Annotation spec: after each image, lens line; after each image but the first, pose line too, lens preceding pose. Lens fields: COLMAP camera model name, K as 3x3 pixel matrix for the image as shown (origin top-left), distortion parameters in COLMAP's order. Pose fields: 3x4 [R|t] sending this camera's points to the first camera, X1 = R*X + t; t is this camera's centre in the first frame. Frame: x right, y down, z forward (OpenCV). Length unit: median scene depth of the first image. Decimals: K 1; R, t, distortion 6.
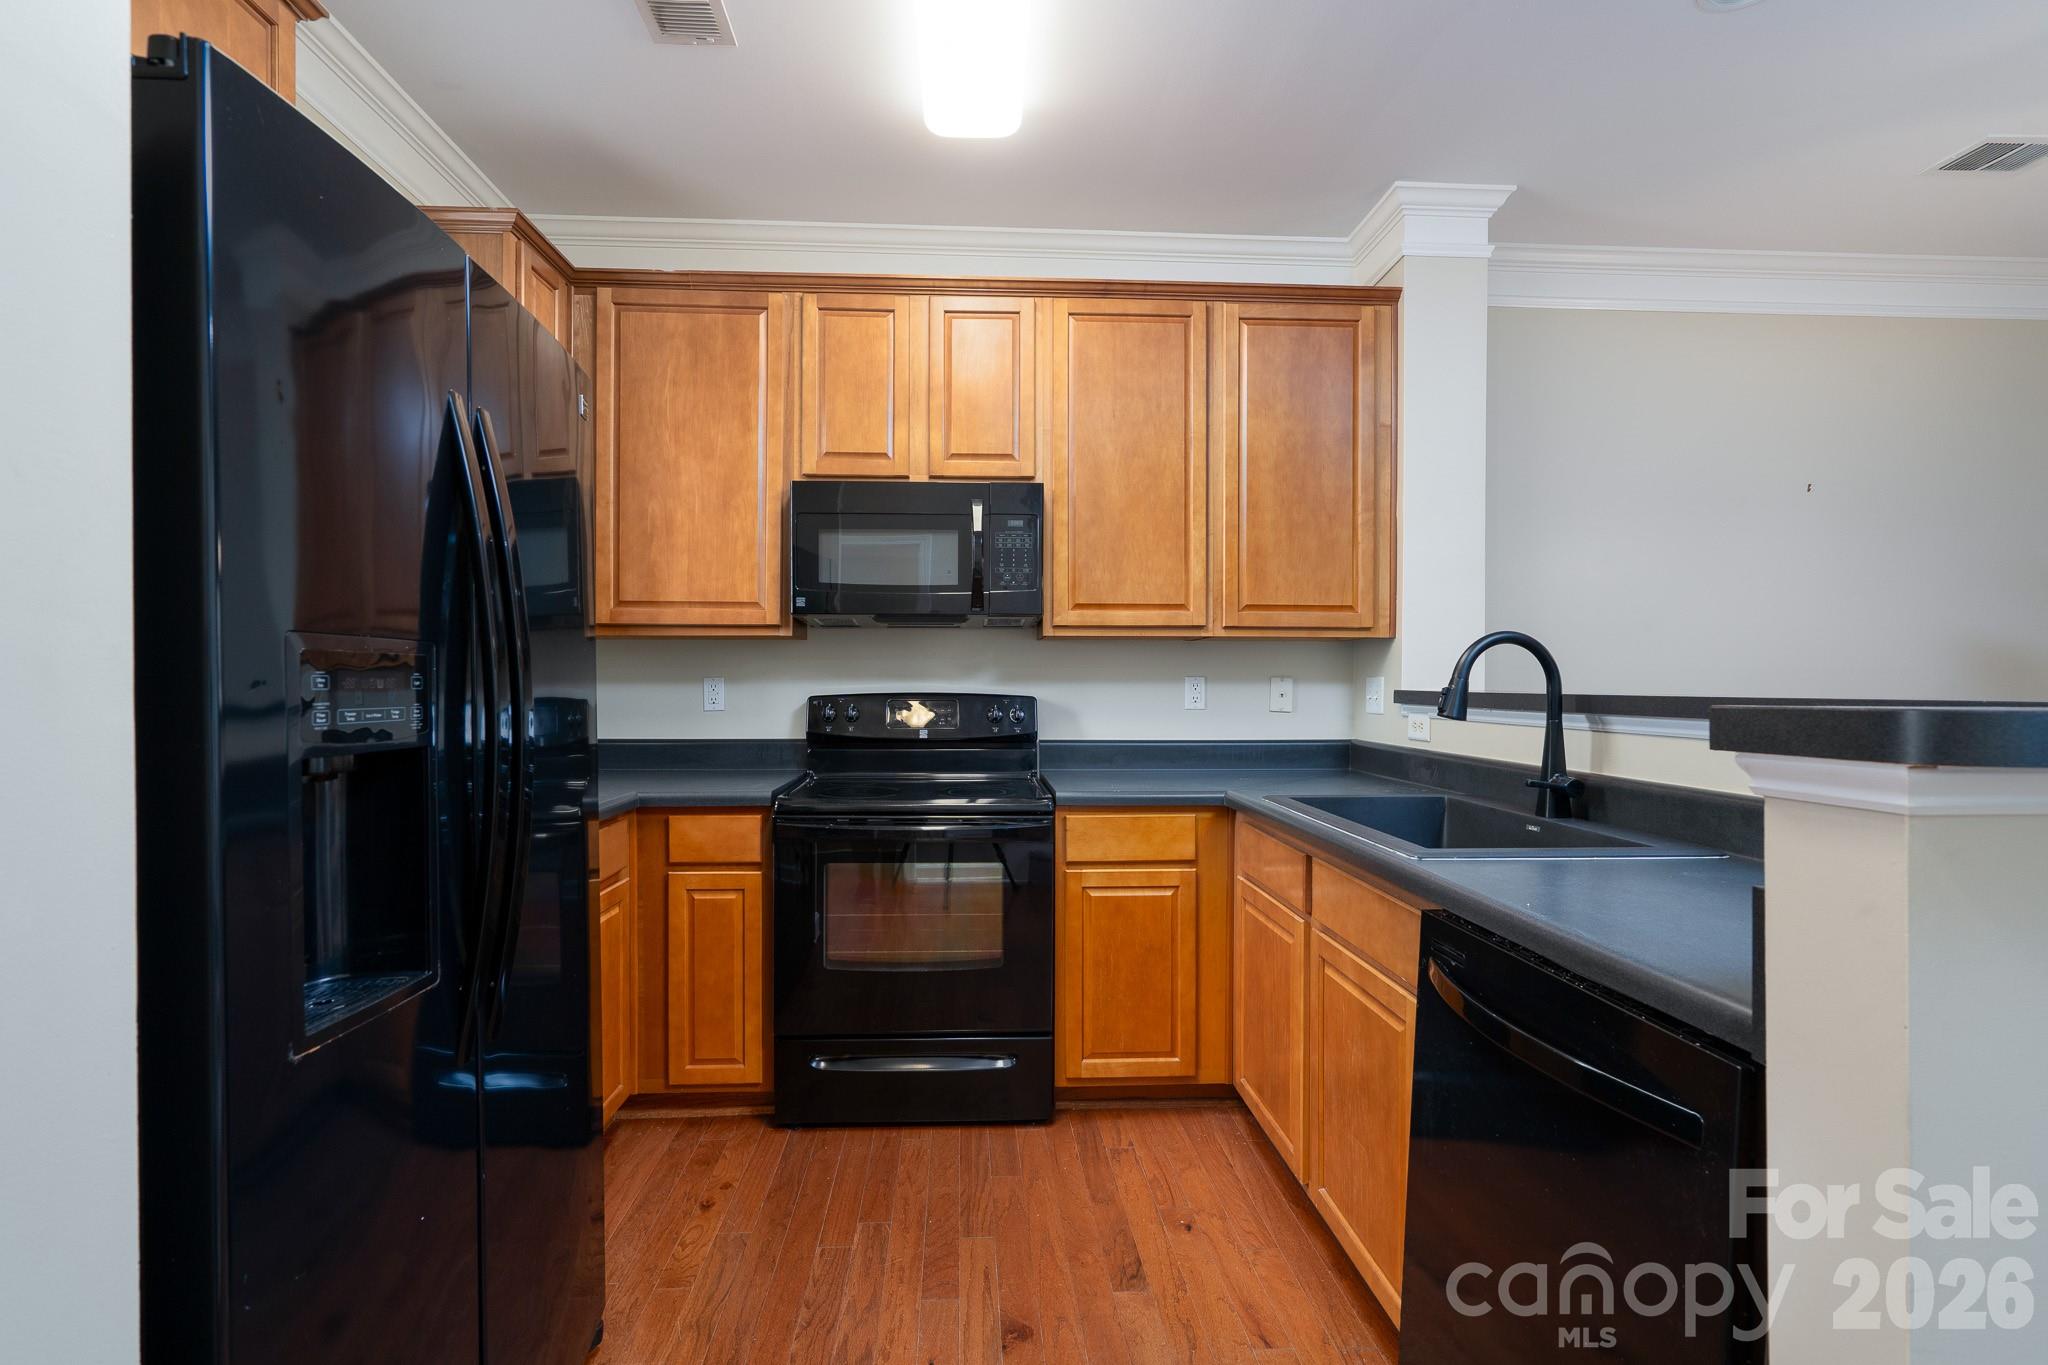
lens RADIAL K [[943.9, 0, 1004.6], [0, 943.9, 682.0], [0, 0, 1]] dist [0.003408, 0.001459]
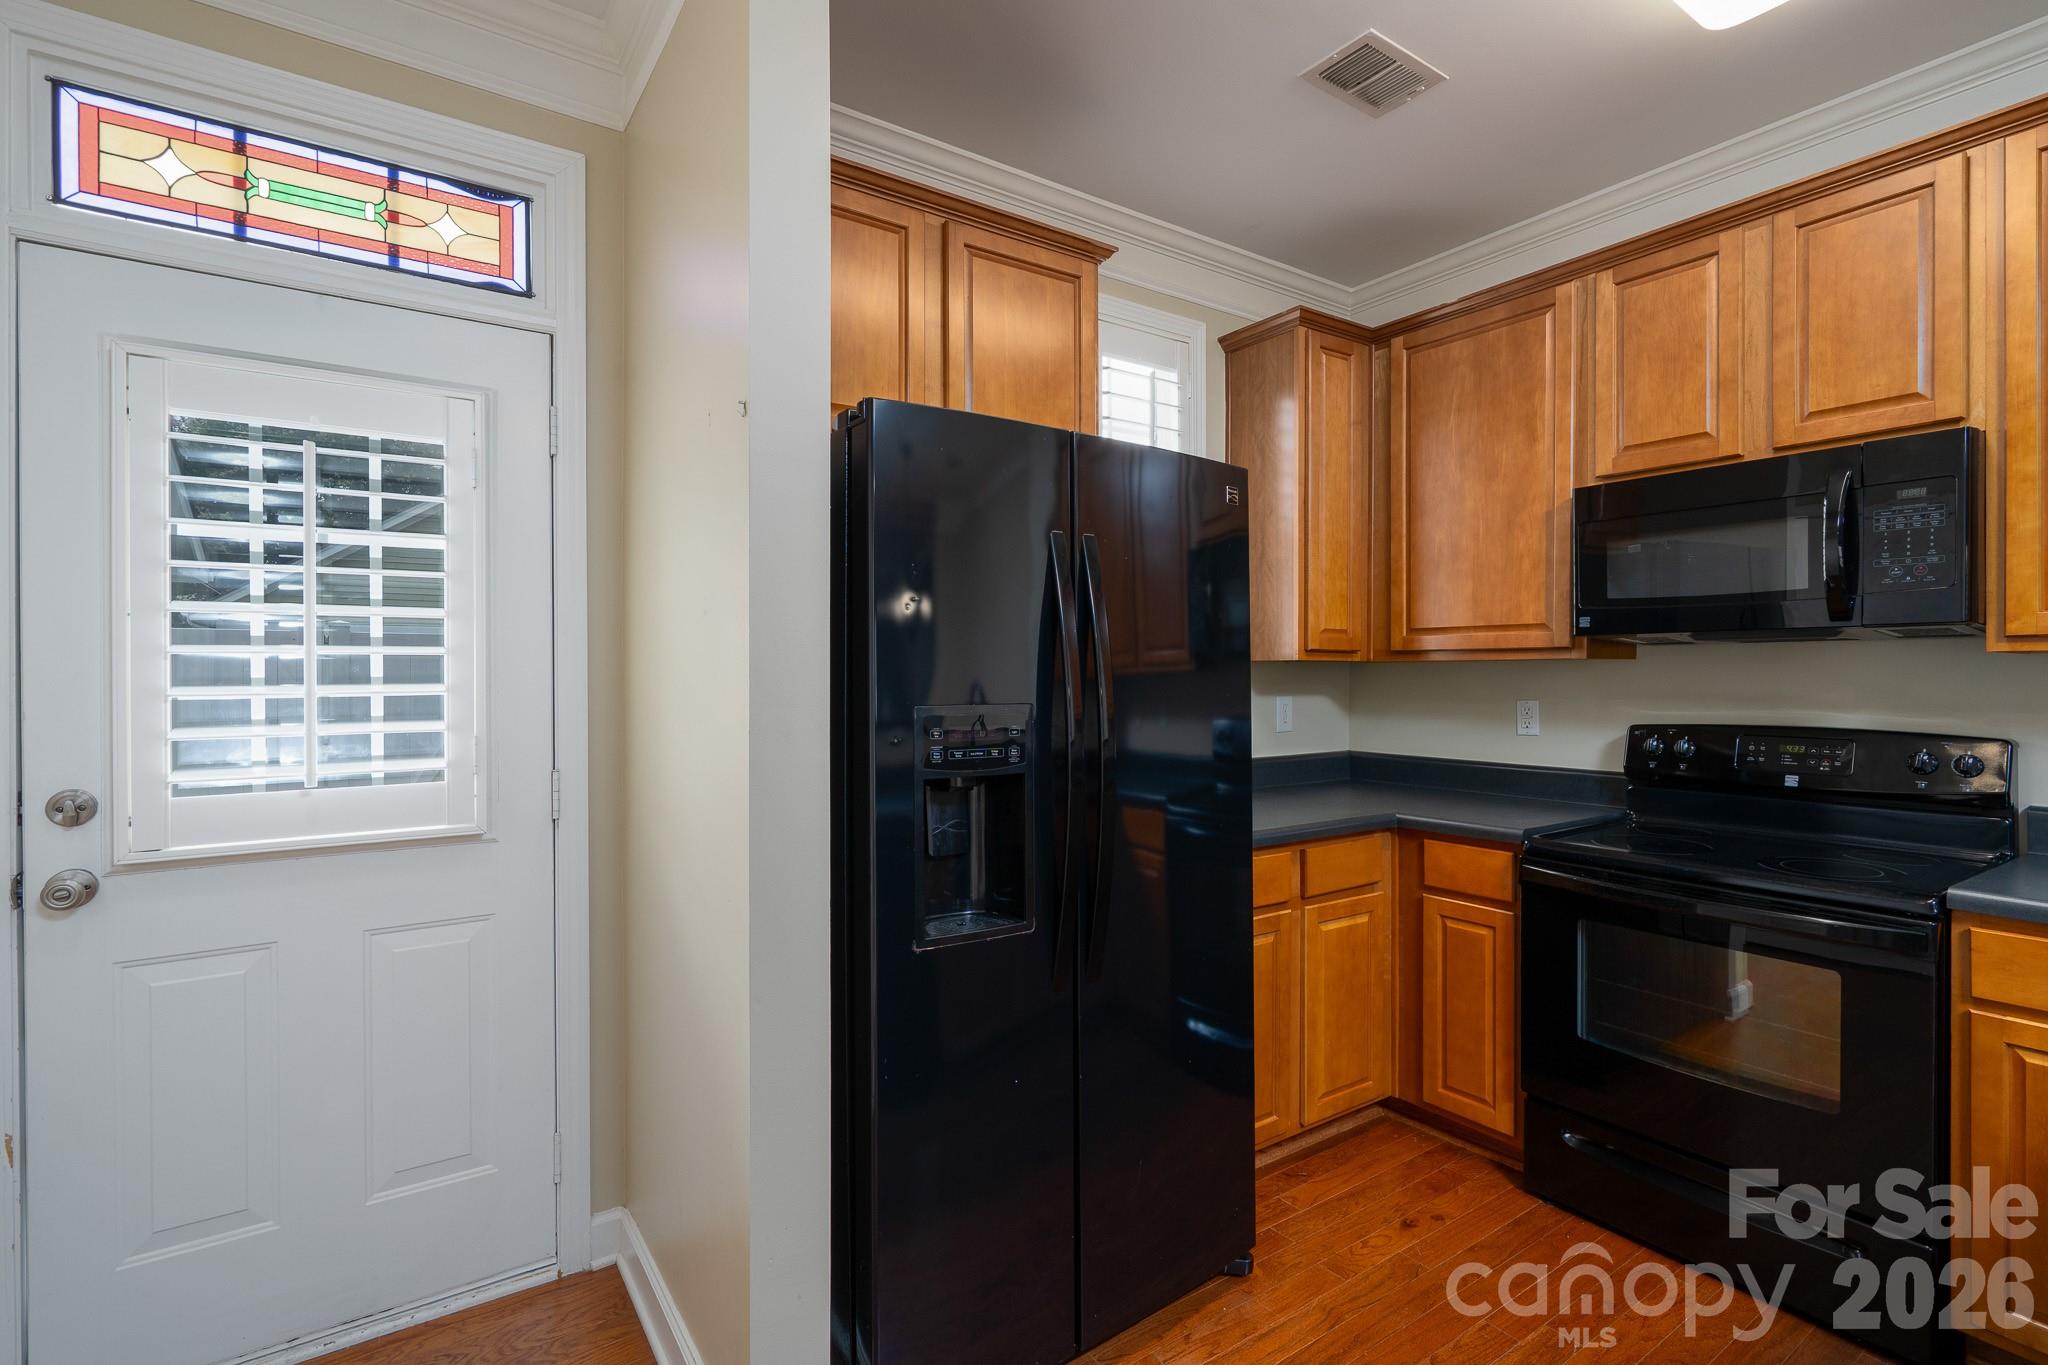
lens RADIAL K [[943.9, 0, 1029.9], [0, 943.9, 670.3], [0, 0, 1]] dist [0.003408, 0.001459]
pose [[0.533902, -0.004532, -0.845534, 0.256209], [0.000540, 0.999987, -0.005019, -0.034012], [0.845546, 0.002223, 0.533897, 0.074930]]
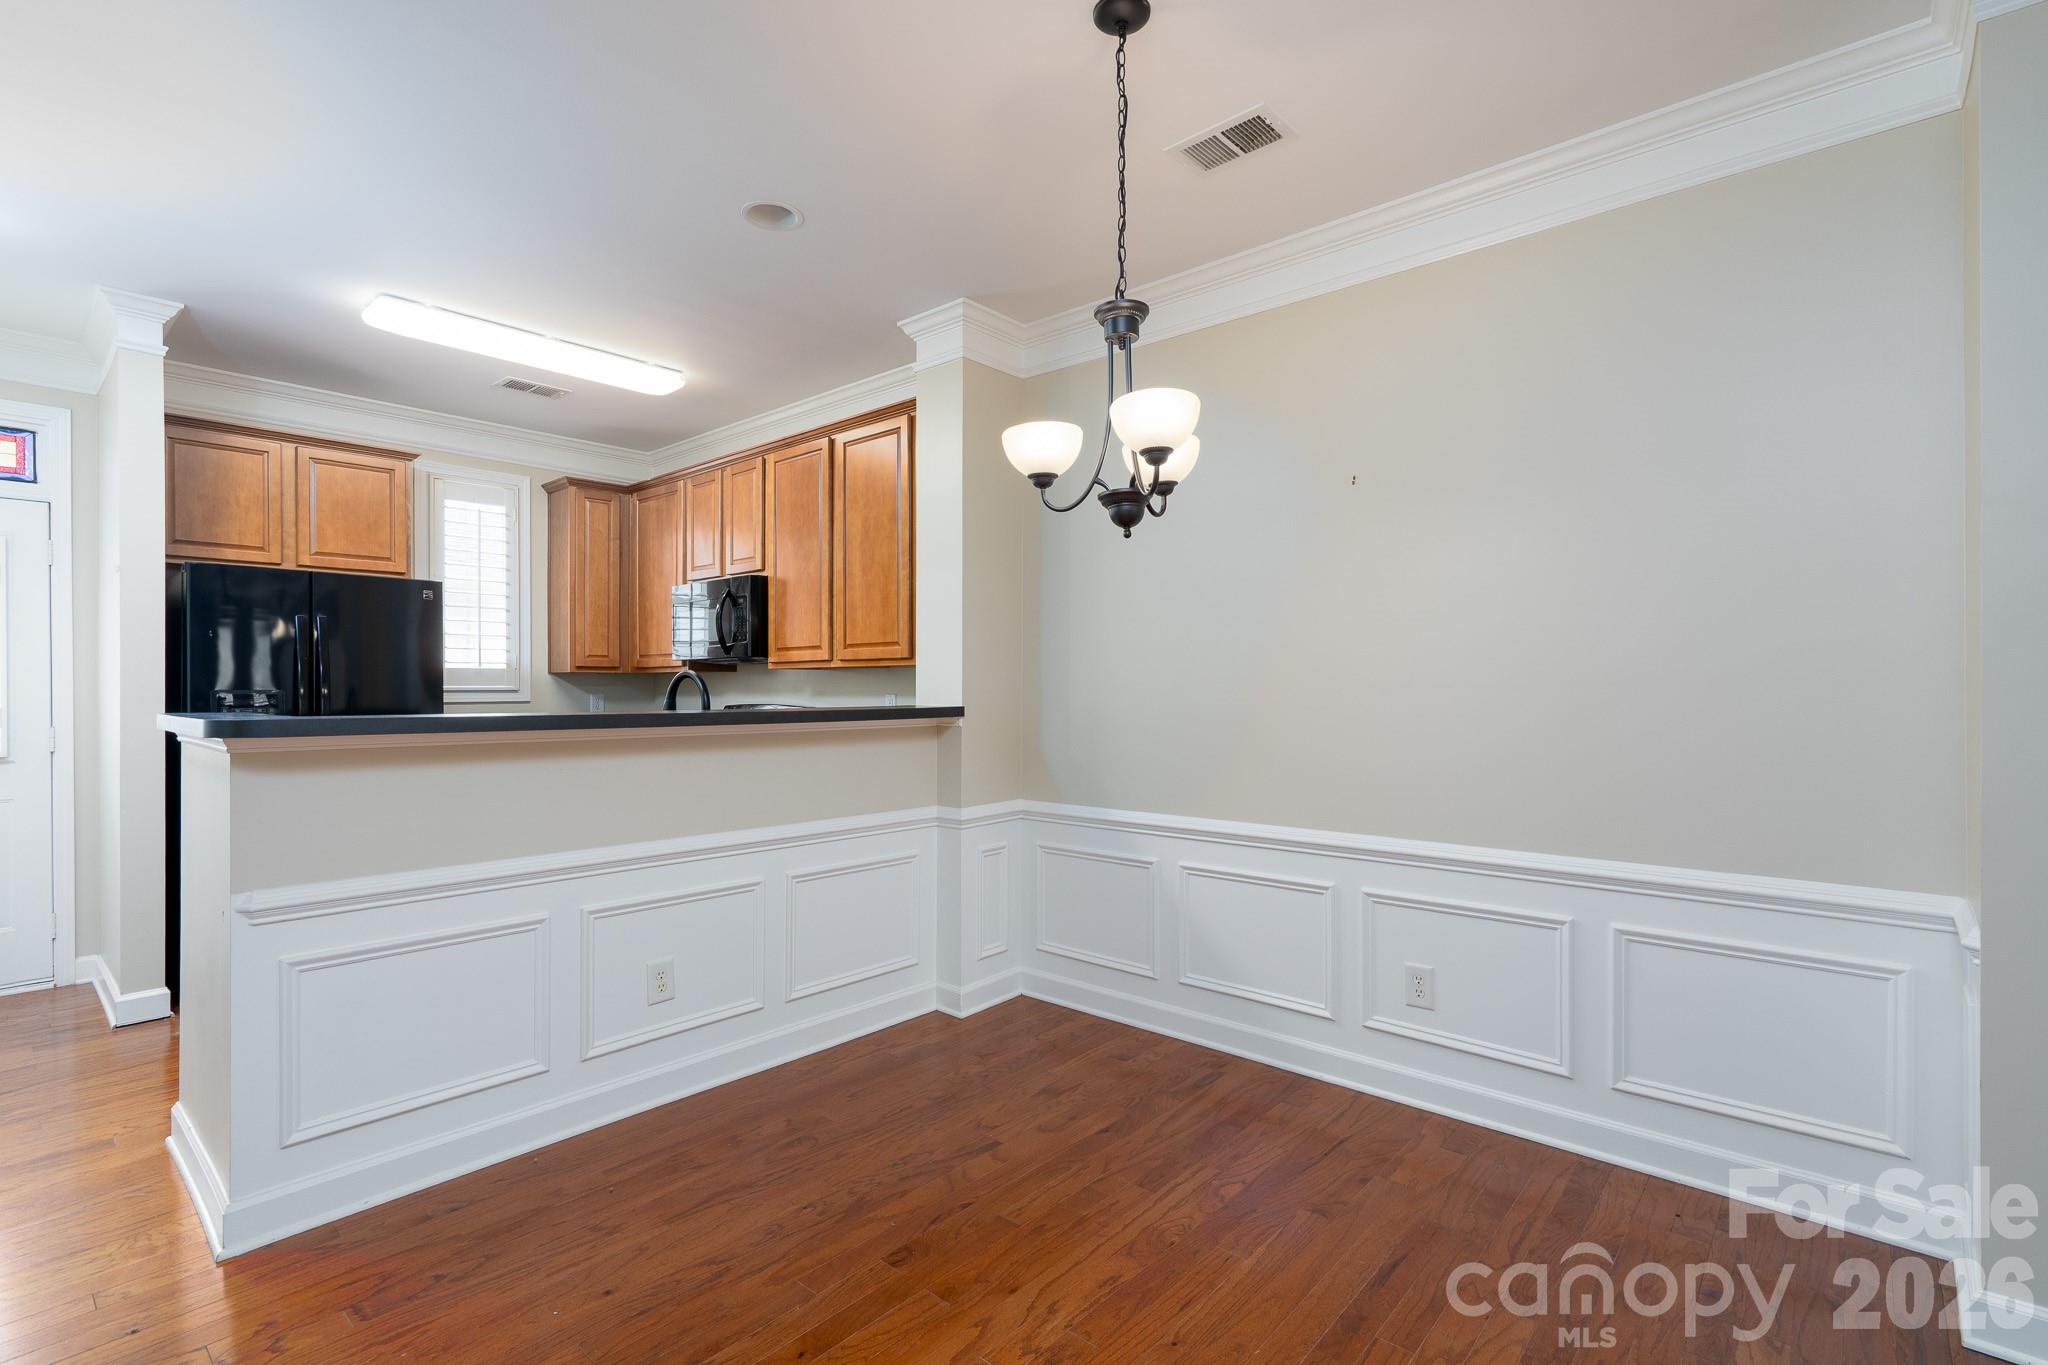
lens RADIAL K [[943.9, 0, 976.5], [0, 943.9, 688.2], [0, 0, 1]] dist [0.003408, 0.001459]
pose [[0.698320, -0.005090, -0.715768, 1.434438], [0.002907, 0.999987, -0.004275, -0.009718], [0.715780, 0.000905, 0.698325, 0.153878]]
